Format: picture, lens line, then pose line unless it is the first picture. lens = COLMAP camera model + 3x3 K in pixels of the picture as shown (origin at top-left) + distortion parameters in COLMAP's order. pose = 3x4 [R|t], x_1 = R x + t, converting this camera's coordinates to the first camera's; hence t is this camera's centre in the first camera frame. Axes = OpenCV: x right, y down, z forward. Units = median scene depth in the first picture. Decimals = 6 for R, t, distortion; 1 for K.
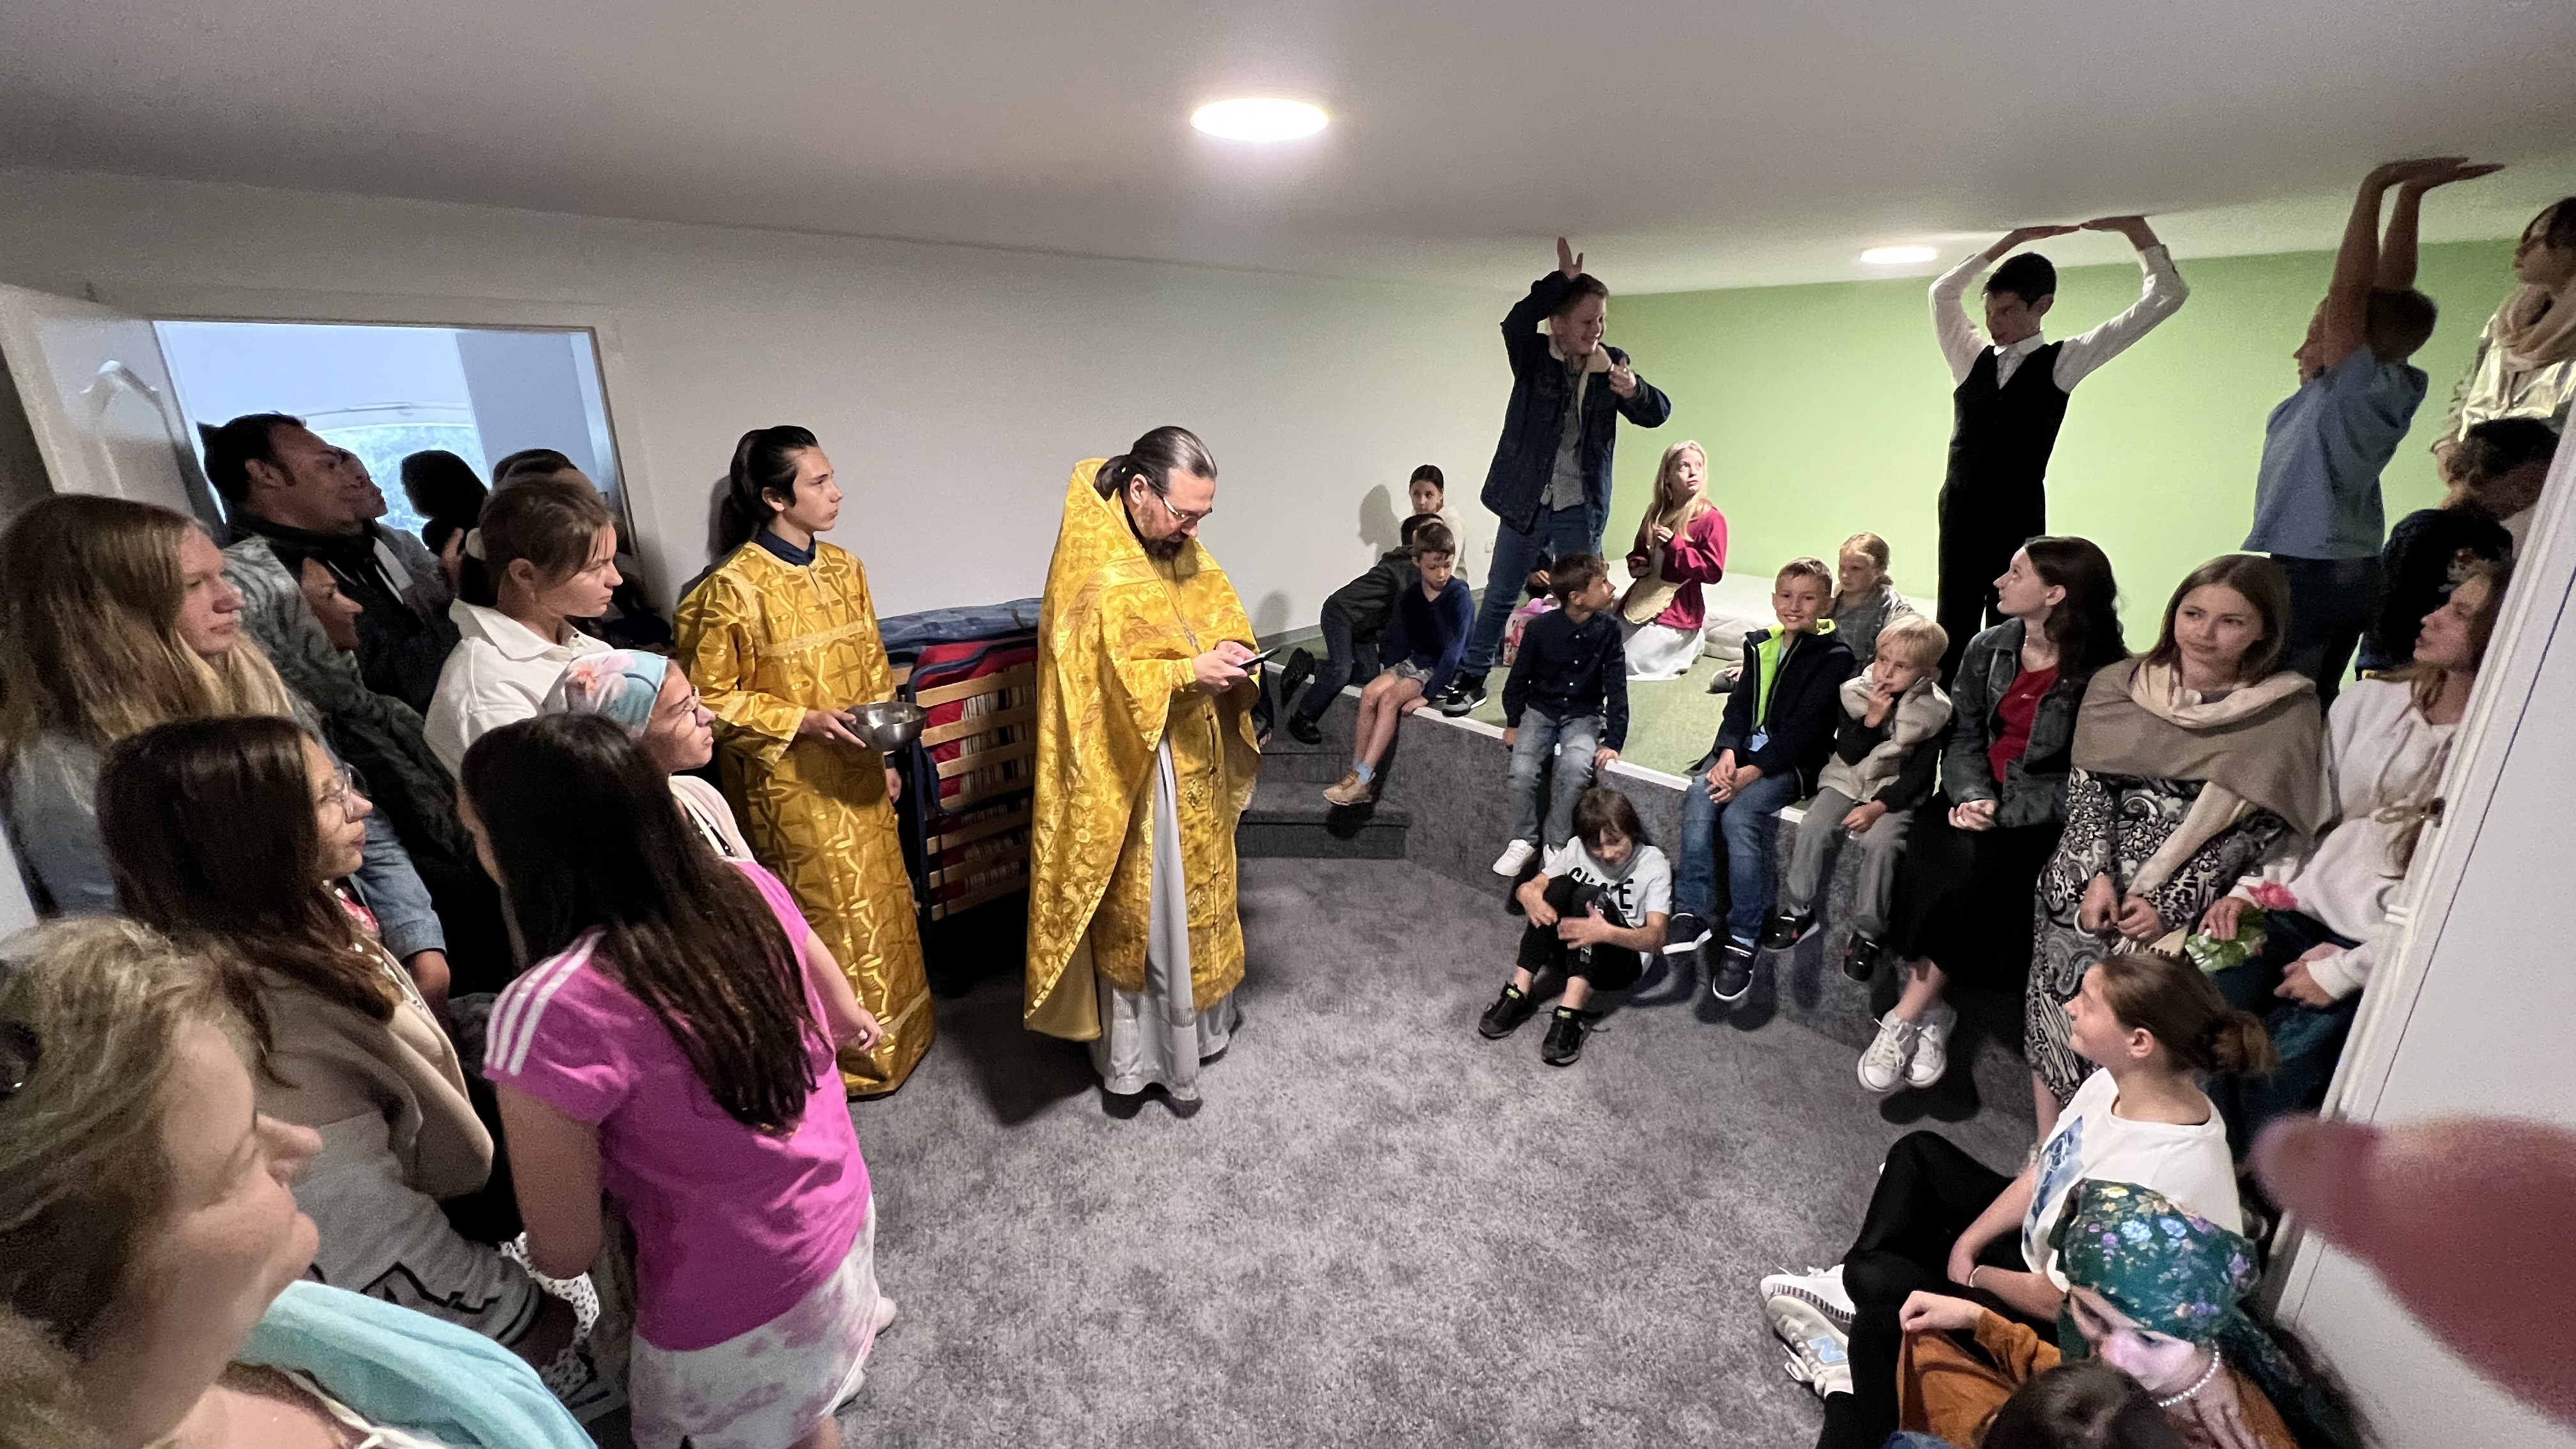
lens RADIAL K [[1030.3, 0, 1283.2], [0, 1030.3, 719.1], [0, 0, 1]] dist [-0.018437, -0.000328]
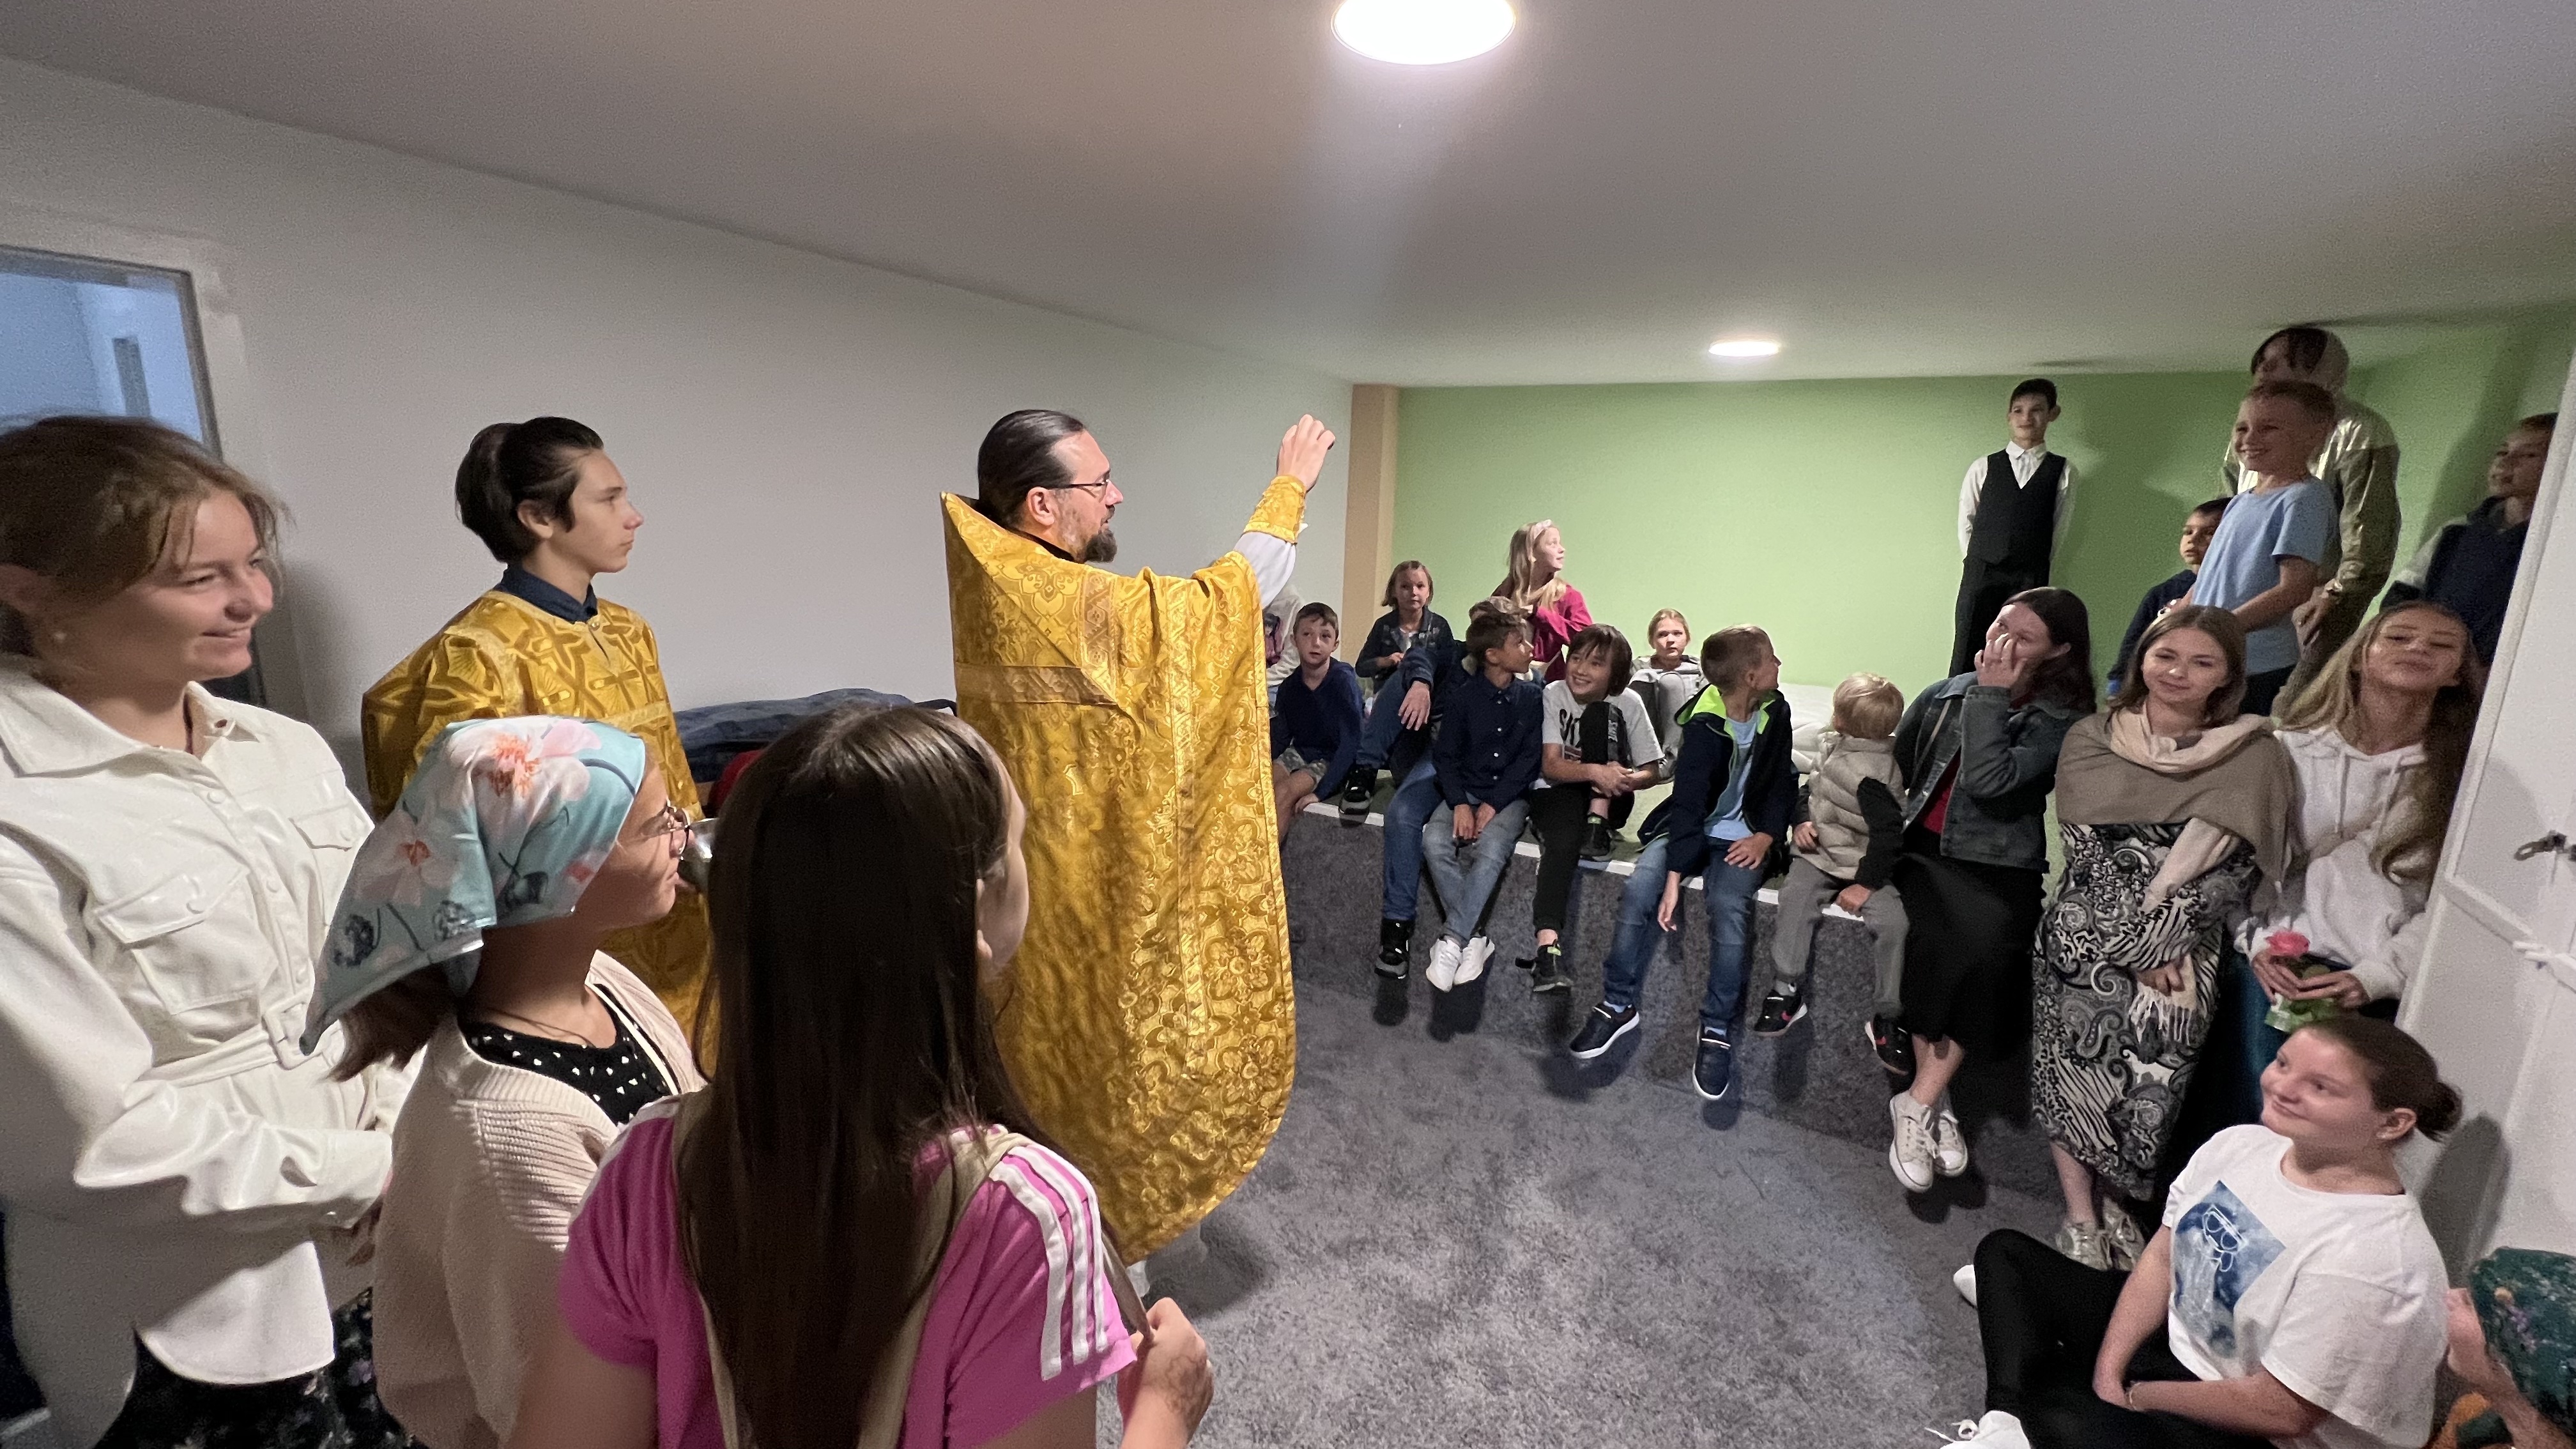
lens RADIAL K [[1030.3, 0, 1284.8], [0, 1030.3, 730.1], [0, 0, 1]] dist [-0.018437, -0.000328]
pose [[0.959572, -0.030369, 0.279819, -0.220785], [0.057121, 0.994486, -0.087950, 0.003035], [-0.275605, 0.100378, 0.956016, 0.256228]]
